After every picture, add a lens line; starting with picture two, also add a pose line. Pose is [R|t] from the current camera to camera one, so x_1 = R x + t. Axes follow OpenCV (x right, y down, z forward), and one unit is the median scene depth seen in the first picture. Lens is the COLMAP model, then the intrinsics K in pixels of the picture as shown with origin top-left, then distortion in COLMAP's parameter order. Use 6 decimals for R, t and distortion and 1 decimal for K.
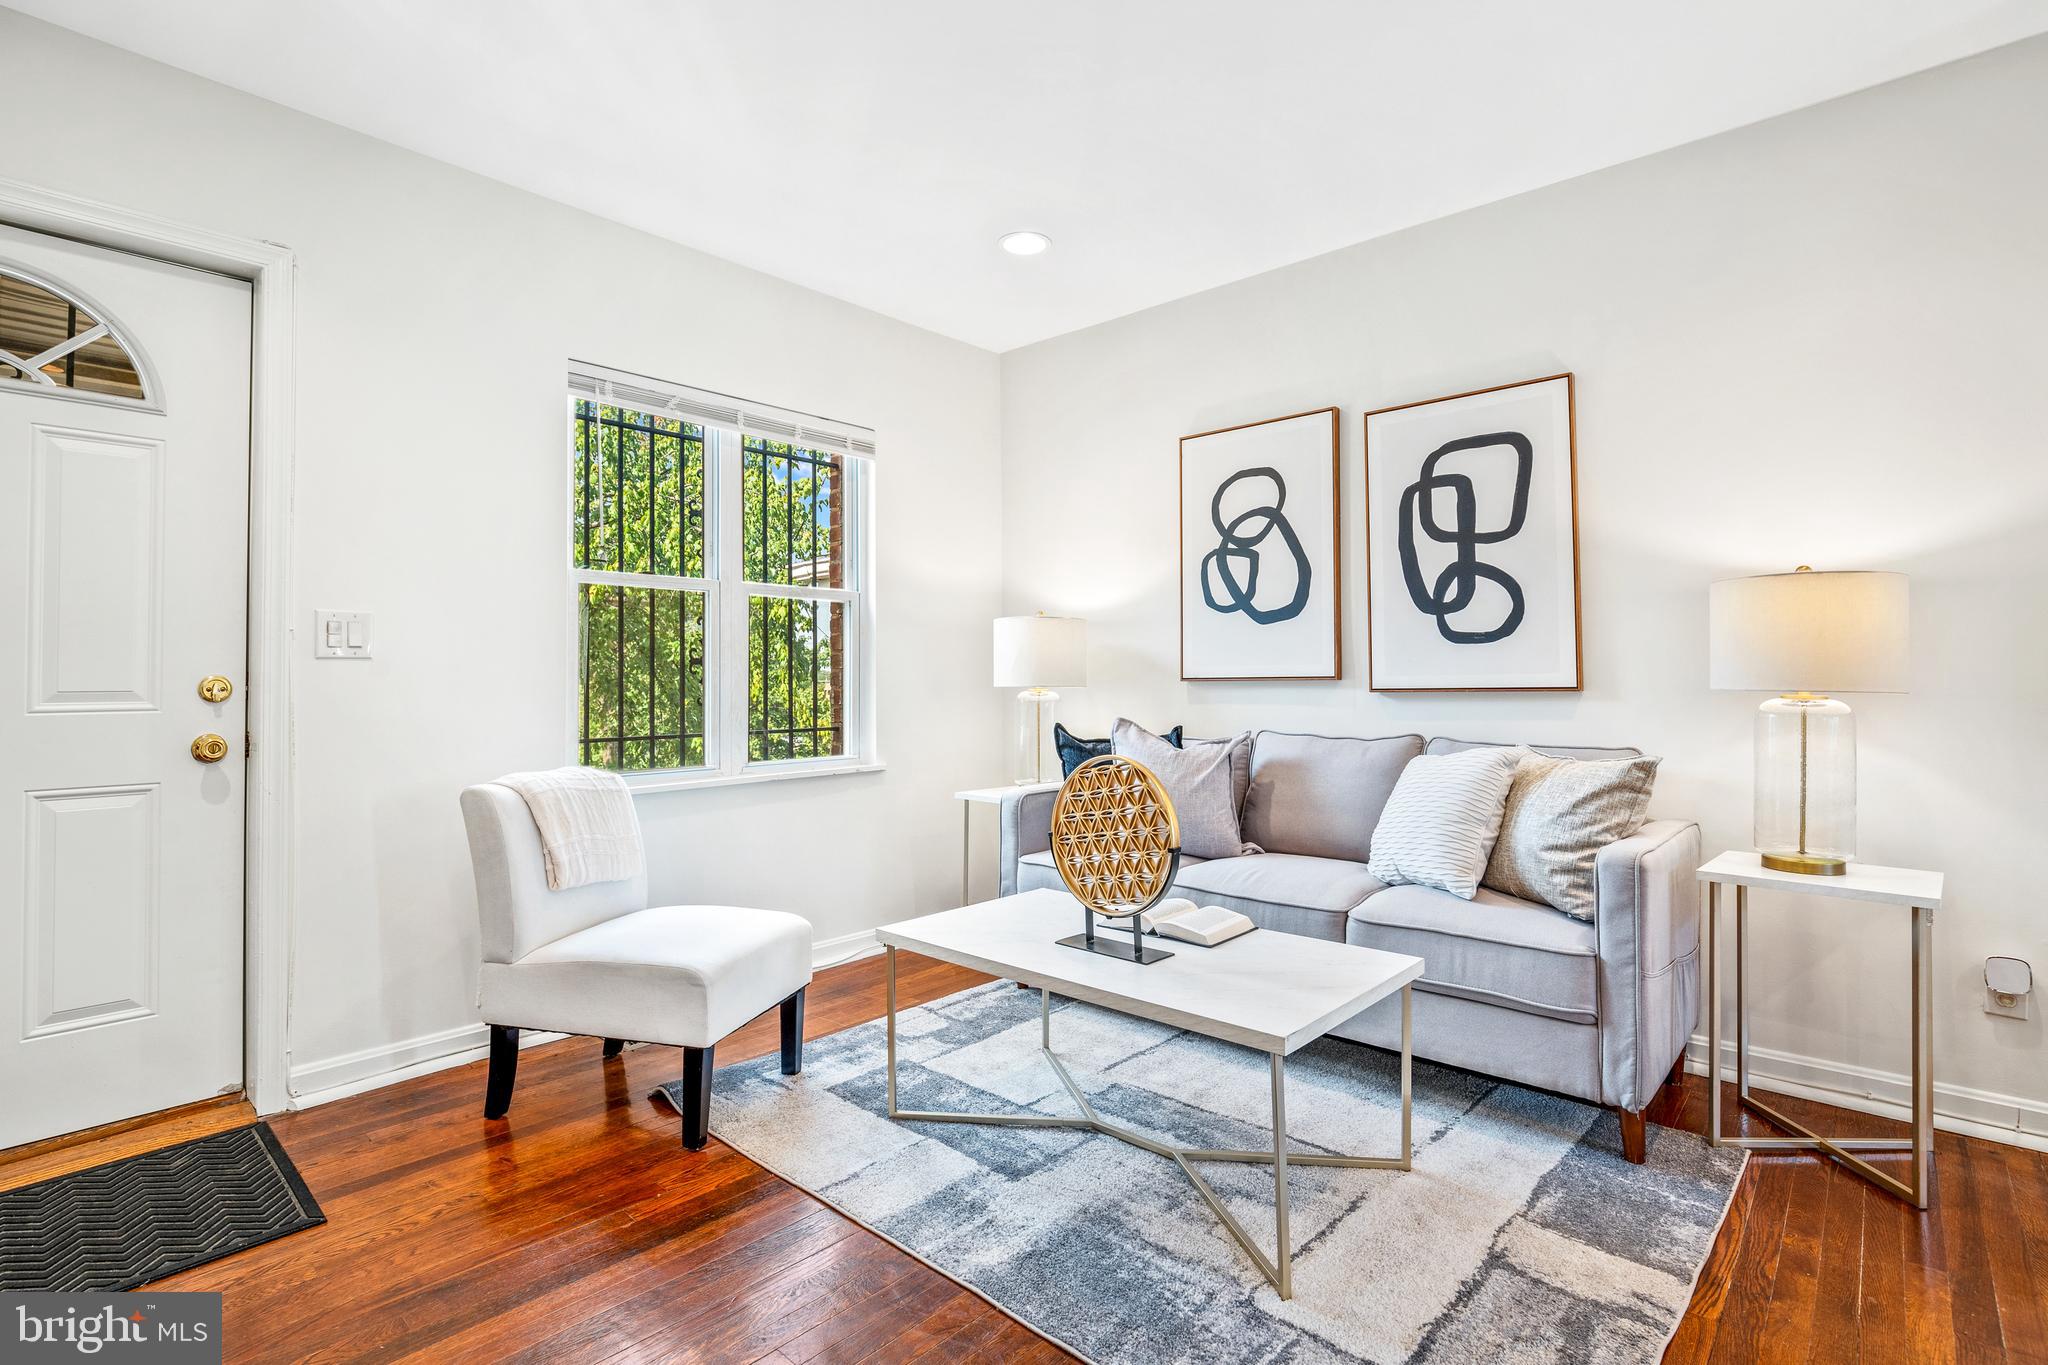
lens RADIAL K [[961.3, 0, 1007.1], [0, 961.3, 666.5], [0, 0, 1]] dist [-0.016368, 0.000046]
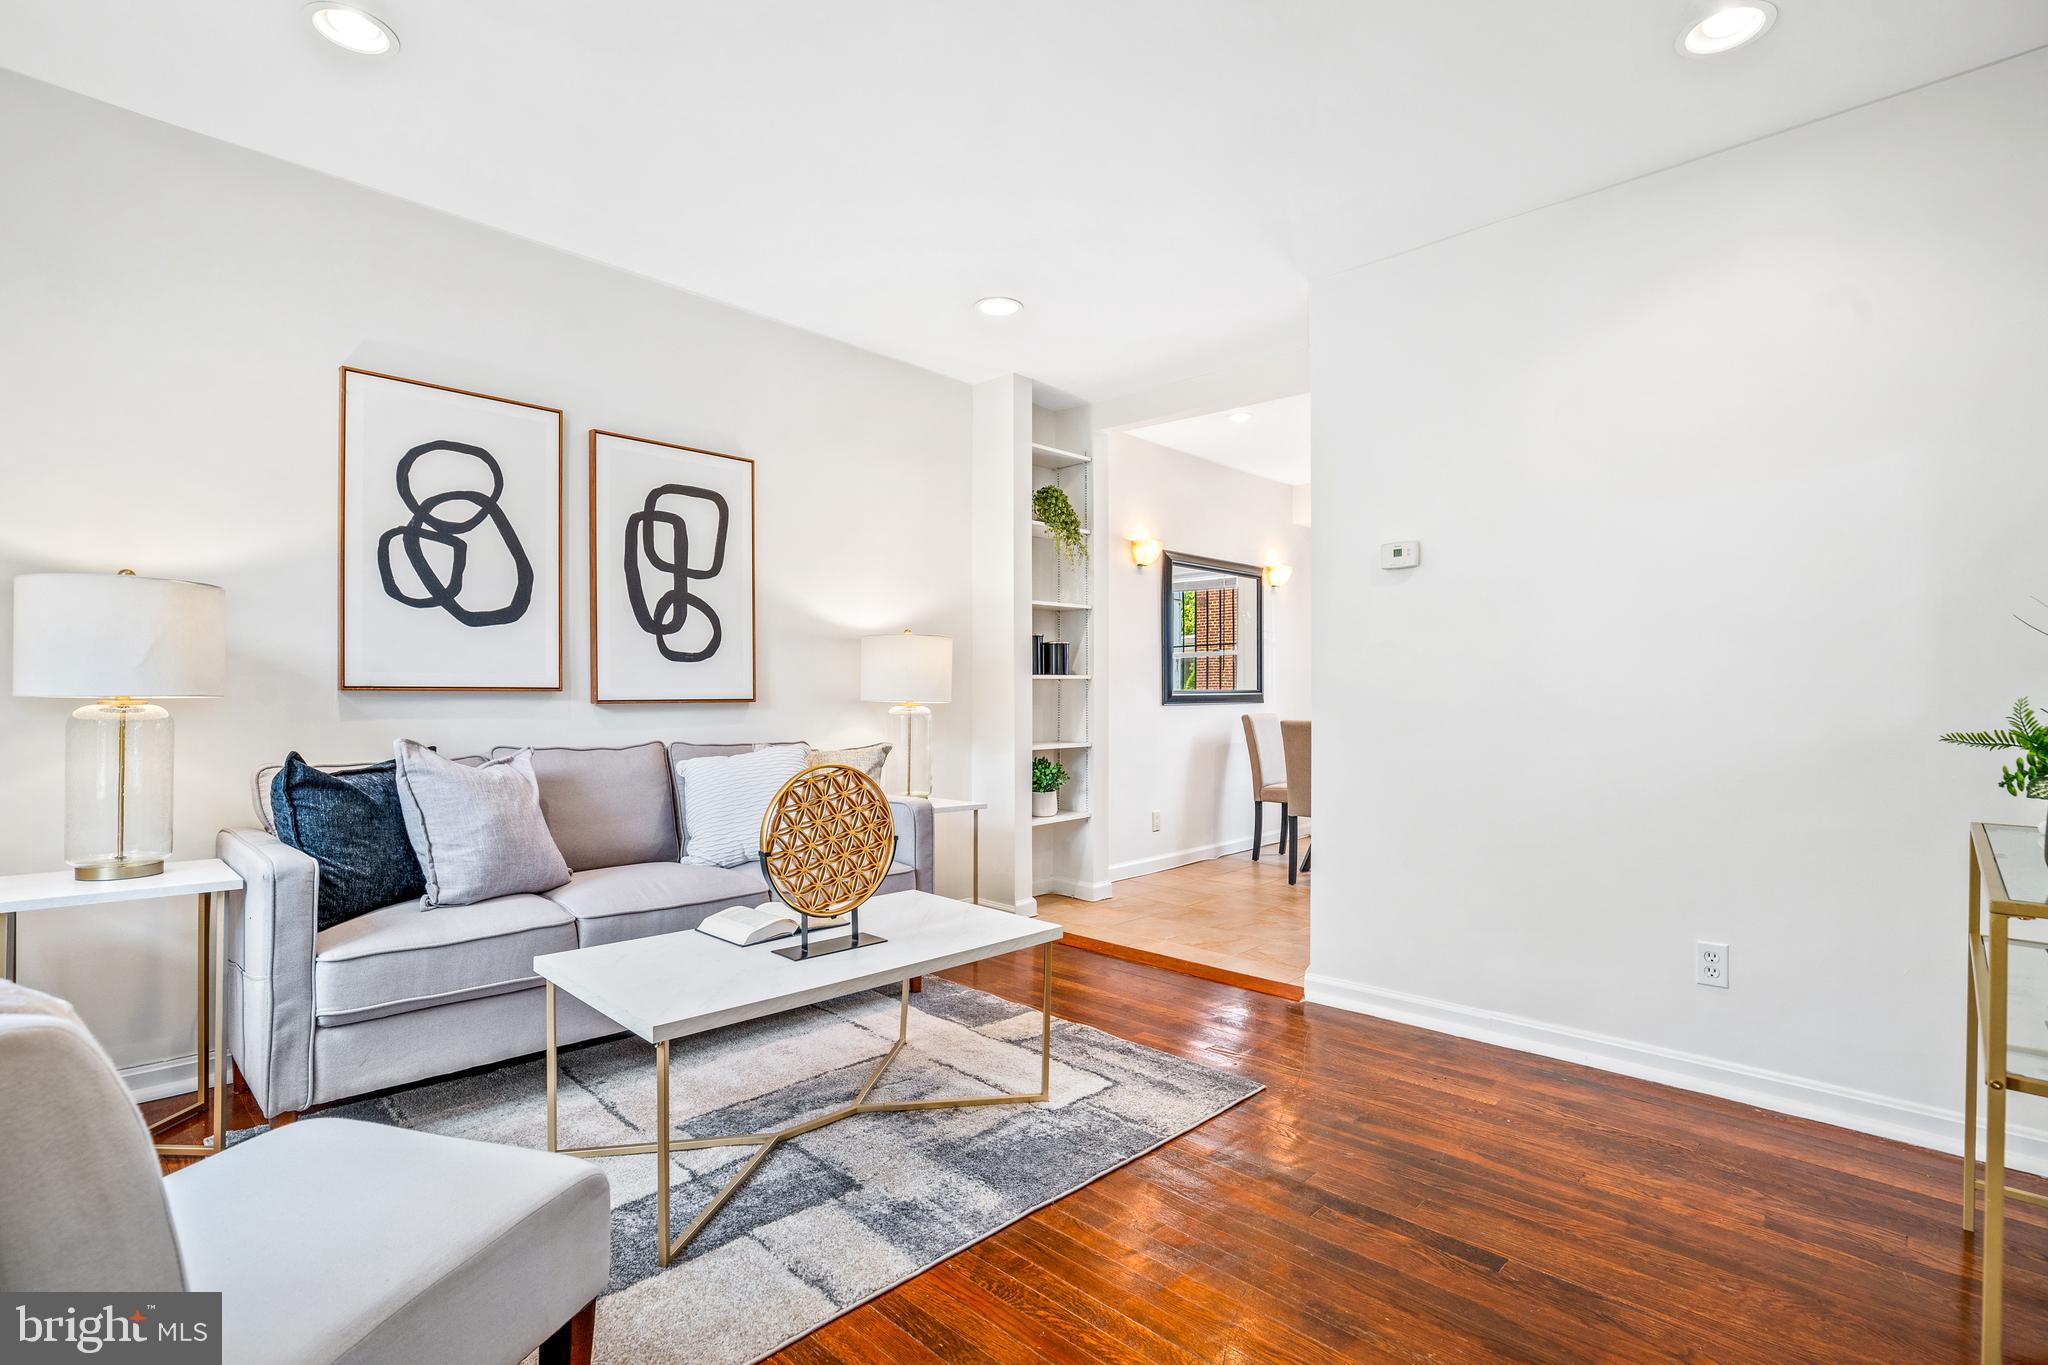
lens RADIAL K [[961.3, 0, 1008.1], [0, 961.3, 699.8], [0, 0, 1]] dist [-0.016368, 0.000046]
pose [[0.036659, -0.003671, 0.999321, -0.663073], [-0.026313, 0.999643, 0.004637, 0.006865], [-0.998981, -0.026465, 0.036549, 0.542746]]
